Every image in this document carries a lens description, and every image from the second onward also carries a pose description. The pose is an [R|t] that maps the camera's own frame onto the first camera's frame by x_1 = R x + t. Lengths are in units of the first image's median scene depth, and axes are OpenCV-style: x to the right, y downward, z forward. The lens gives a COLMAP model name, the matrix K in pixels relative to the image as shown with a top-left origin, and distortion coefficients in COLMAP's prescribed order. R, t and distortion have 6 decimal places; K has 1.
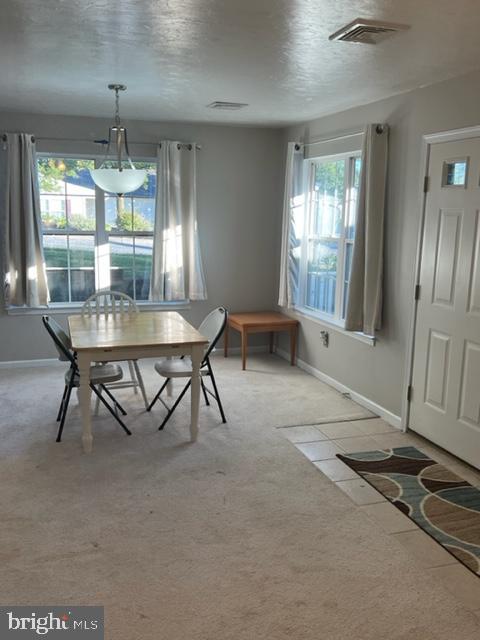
lens RADIAL K [[590.5, 0, 232.4], [0, 590.5, 323.2], [0, 0, 1]] dist [0.058583, -0.014389]
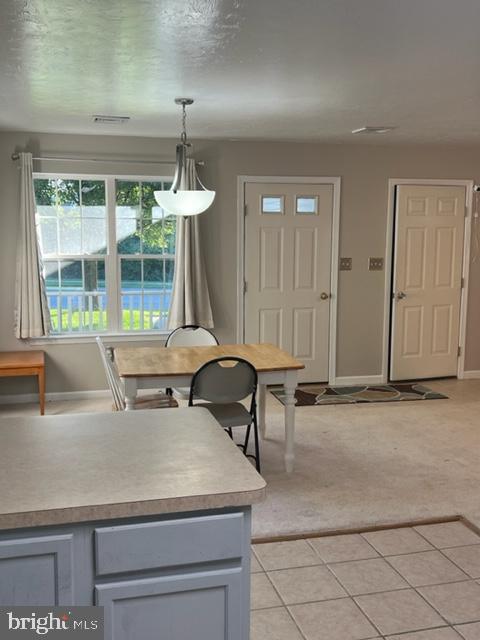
lens RADIAL K [[688.2, 0, 240.0], [0, 688.2, 320.0], [0, 0, 1]] dist [0.140606, -0.353814]
pose [[0.068037, -0.150955, 0.986197, -1.133361], [0.184580, 0.973327, 0.136251, -0.173024], [-0.980460, 0.172763, 0.094085, 0.762283]]
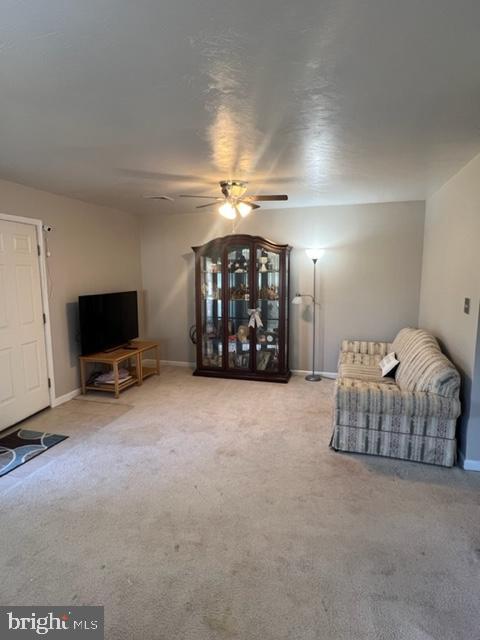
lens RADIAL K [[364.8, 0, 231.7], [0, 364.8, 319.1], [0, 0, 1]] dist [0.002445, 0.000310]
pose [[-0.814086, -0.092648, 0.573306, -0.409246], [0.096246, 0.952017, 0.290516, -0.155135], [-0.572713, 0.291683, -0.766108, 0.811828]]
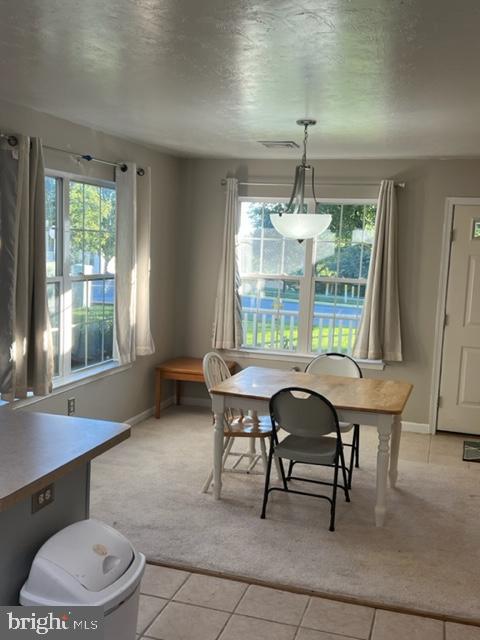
lens RADIAL K [[686.7, 0, 240.1], [0, 686.7, 328.4], [0, 0, 1]] dist [0.146432, -0.327298]
pose [[0.576779, -0.097932, 0.811009, -0.988610], [0.124082, 0.991771, 0.031514, -0.116822], [-0.807422, 0.082455, 0.584184, 0.432099]]
